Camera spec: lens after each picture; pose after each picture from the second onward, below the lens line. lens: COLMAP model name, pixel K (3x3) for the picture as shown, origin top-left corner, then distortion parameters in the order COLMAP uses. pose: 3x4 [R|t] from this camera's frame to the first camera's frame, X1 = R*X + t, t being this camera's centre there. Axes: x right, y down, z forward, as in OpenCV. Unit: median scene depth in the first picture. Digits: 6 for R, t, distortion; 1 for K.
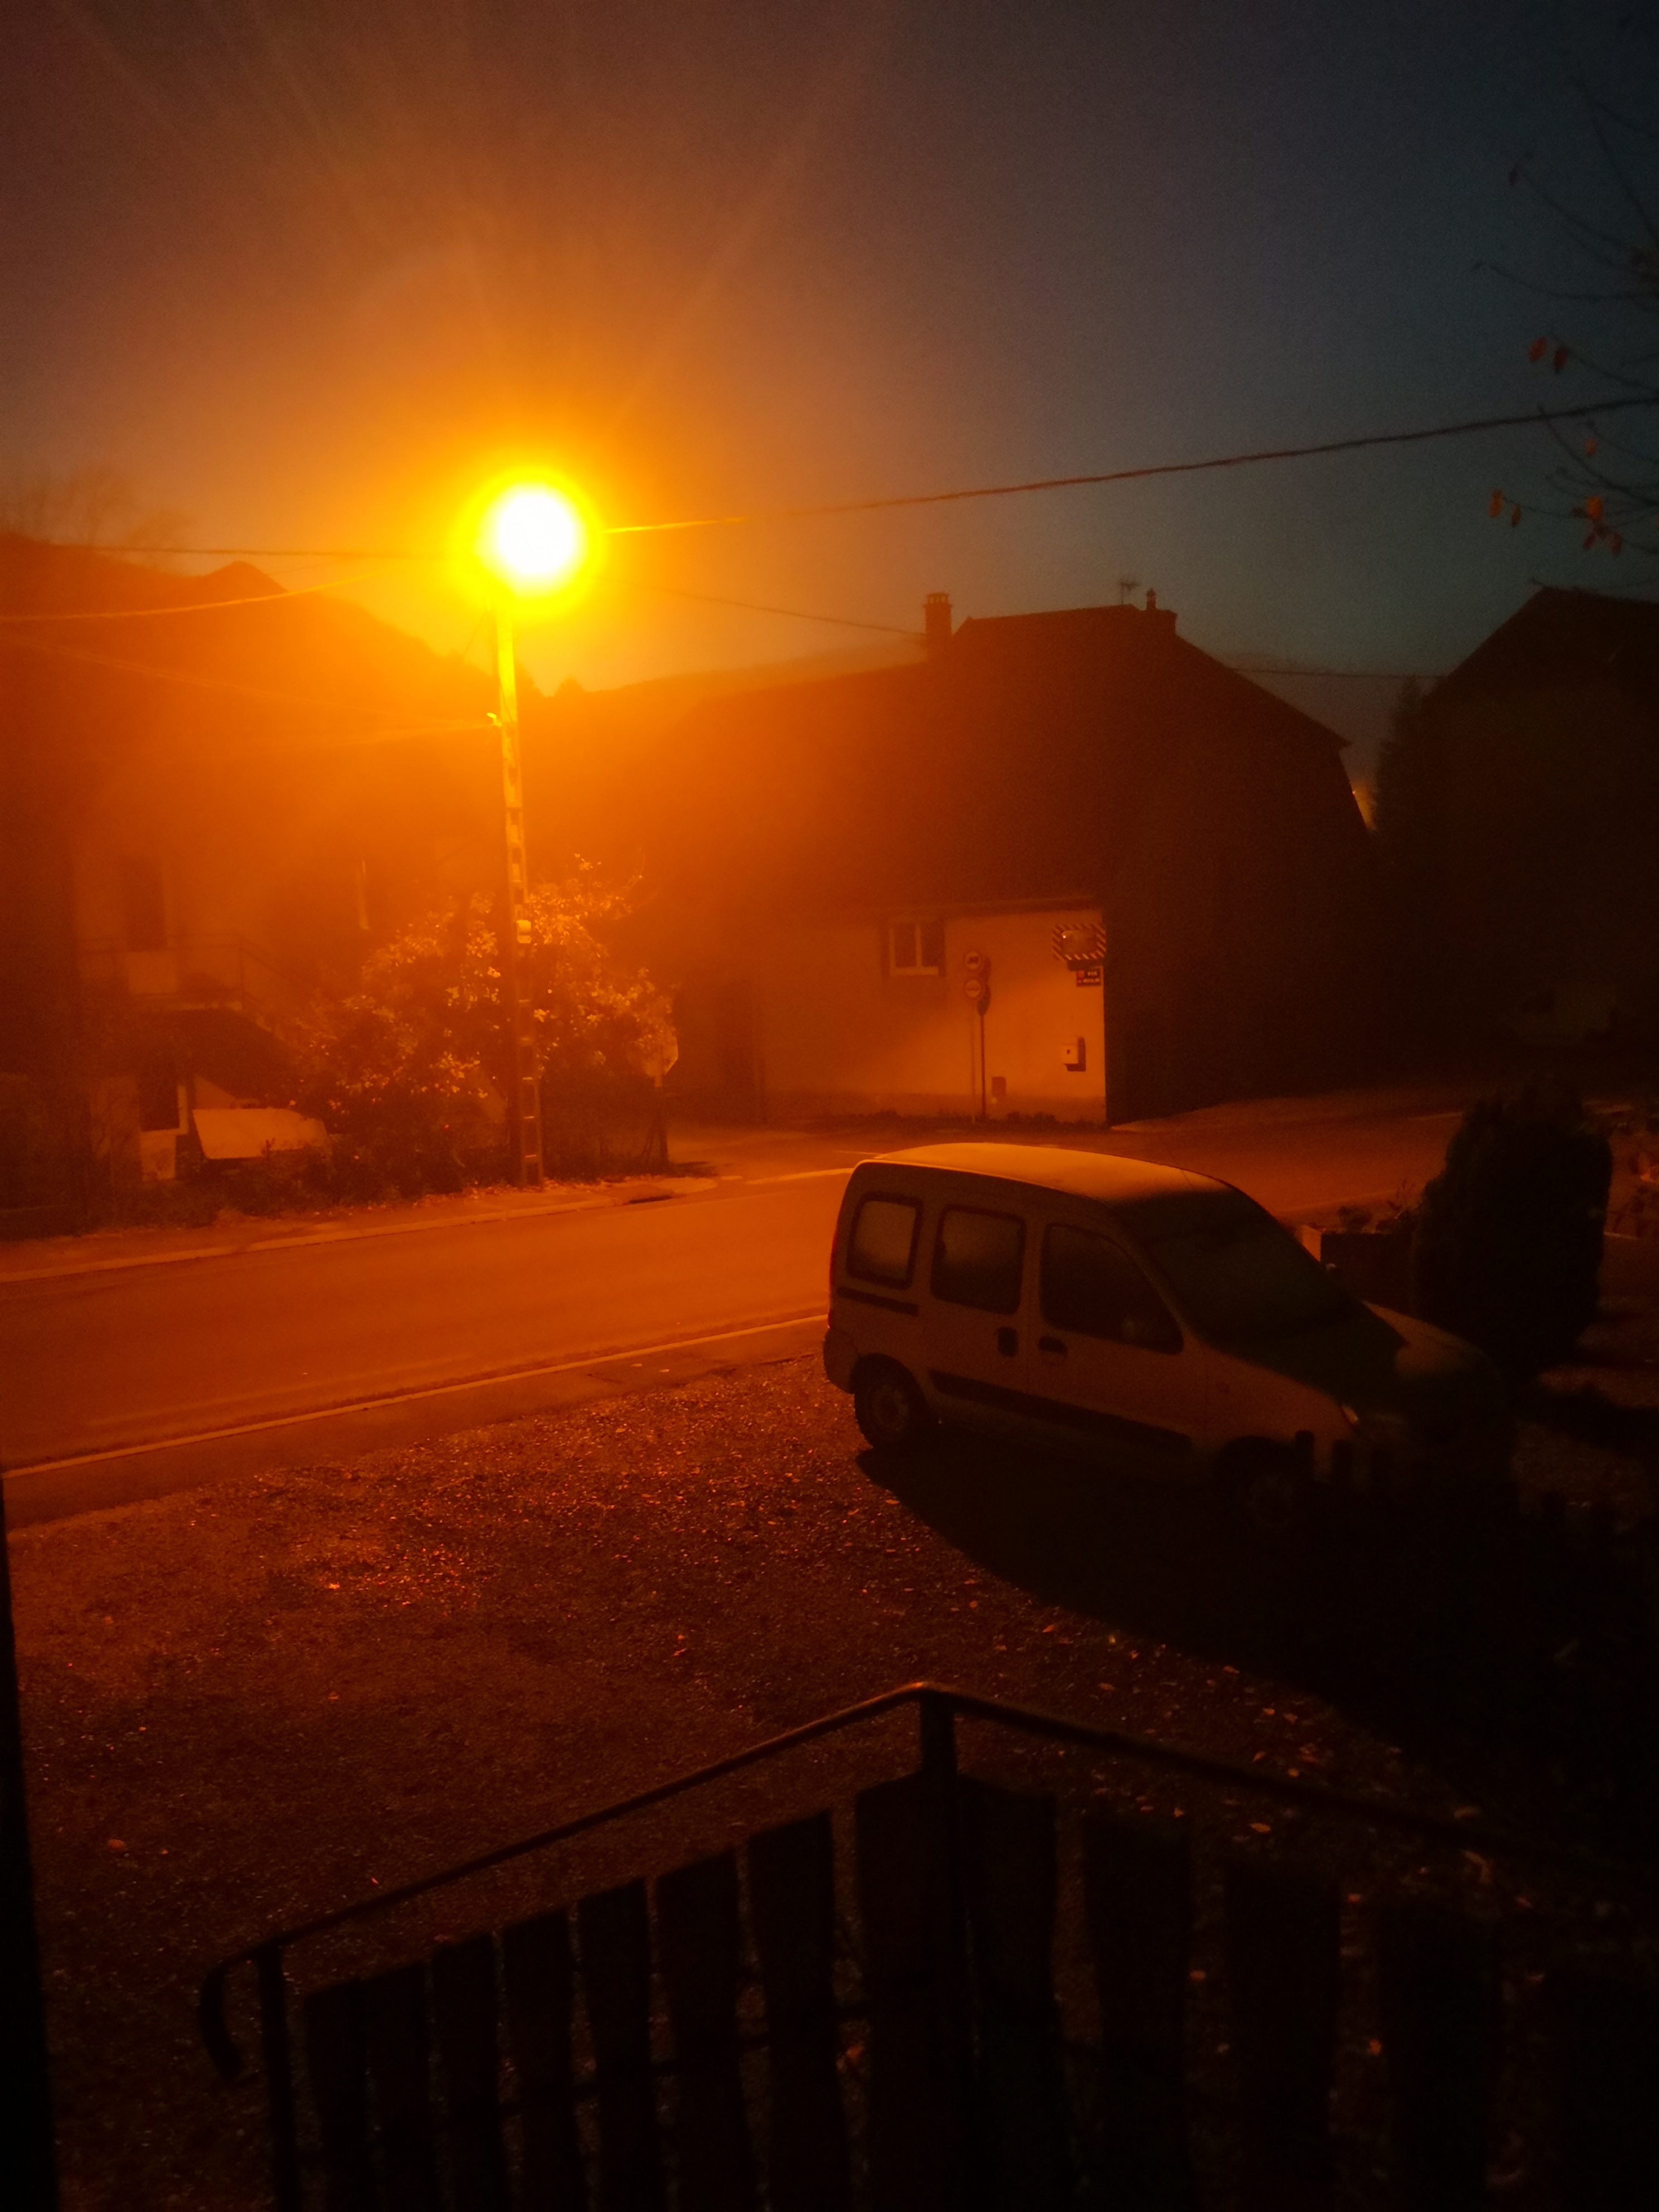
lens RADIAL K [[1768.0, 0, 829.5], [0, 1768.0, 1106.0], [0, 0, 1]] dist [0.044777, -0.087644]
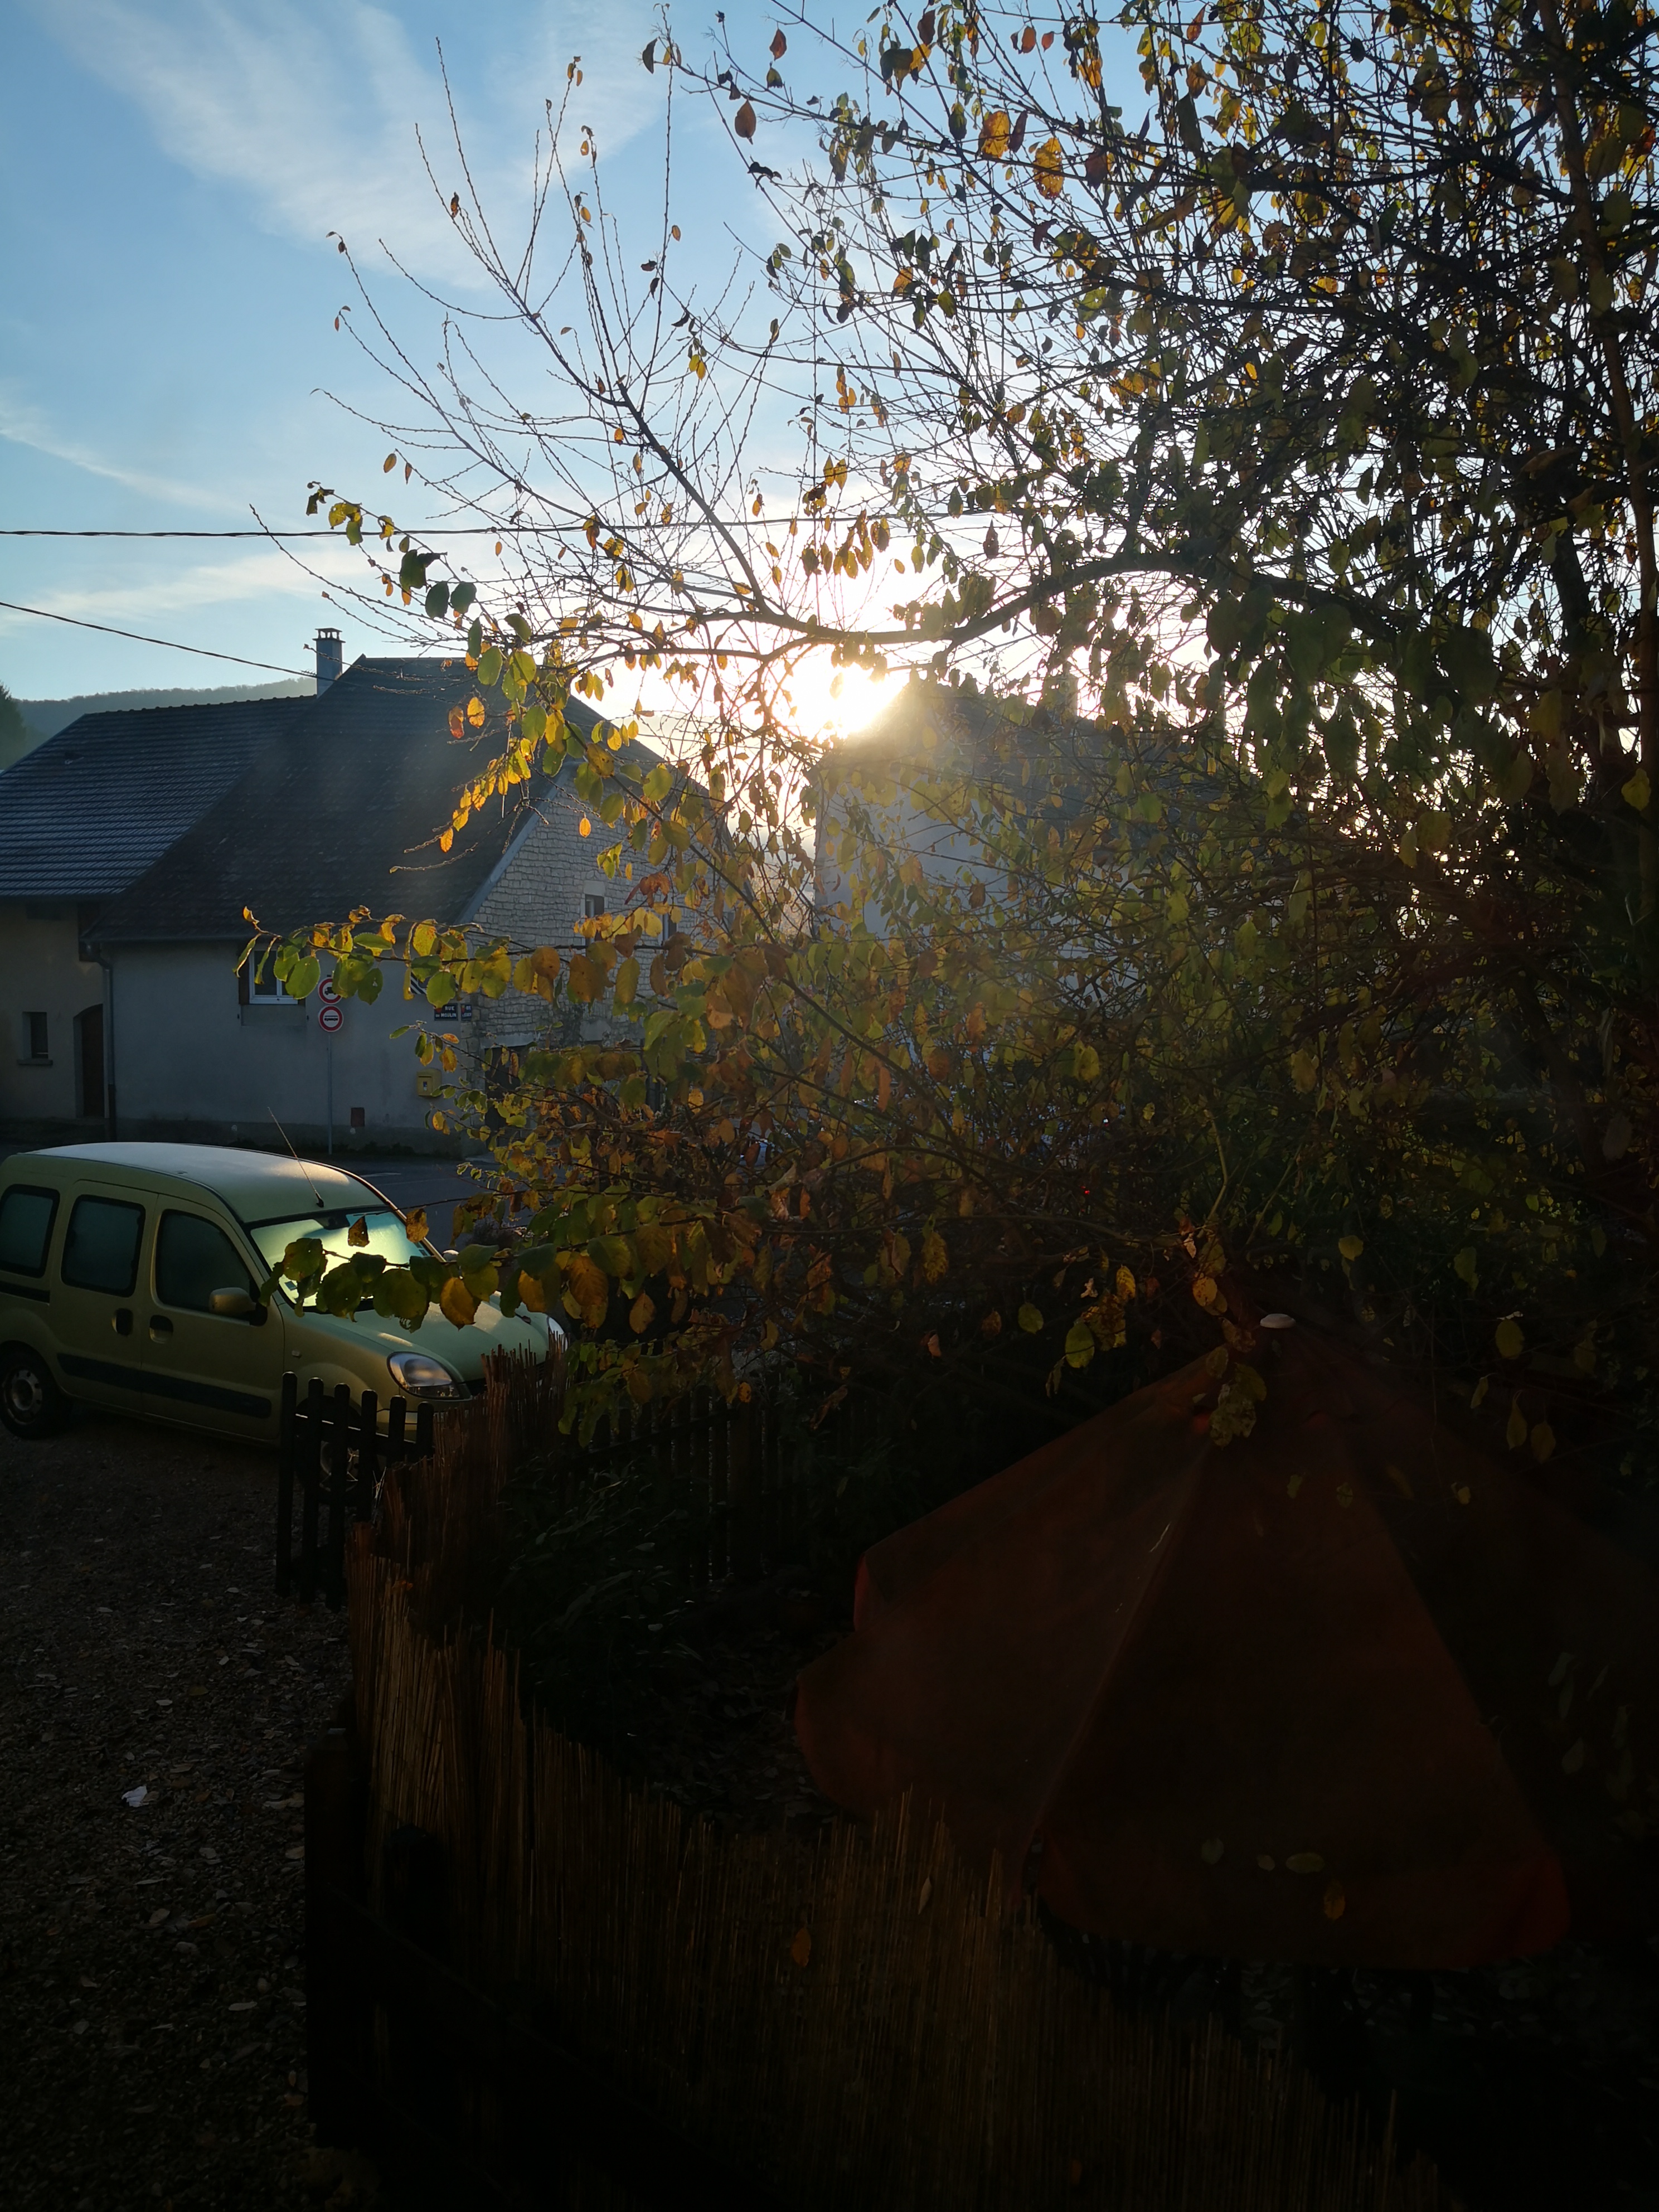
lens RADIAL K [[1768.0, 0, 829.5], [0, 1768.0, 1106.0], [0, 0, 1]] dist [0.044777, -0.087644]
pose [[0.957883, 0.019364, 0.286505, 0.188819], [-0.011236, 0.999487, -0.029988, 0.029664], [-0.286938, 0.025506, 0.957609, -0.137900]]
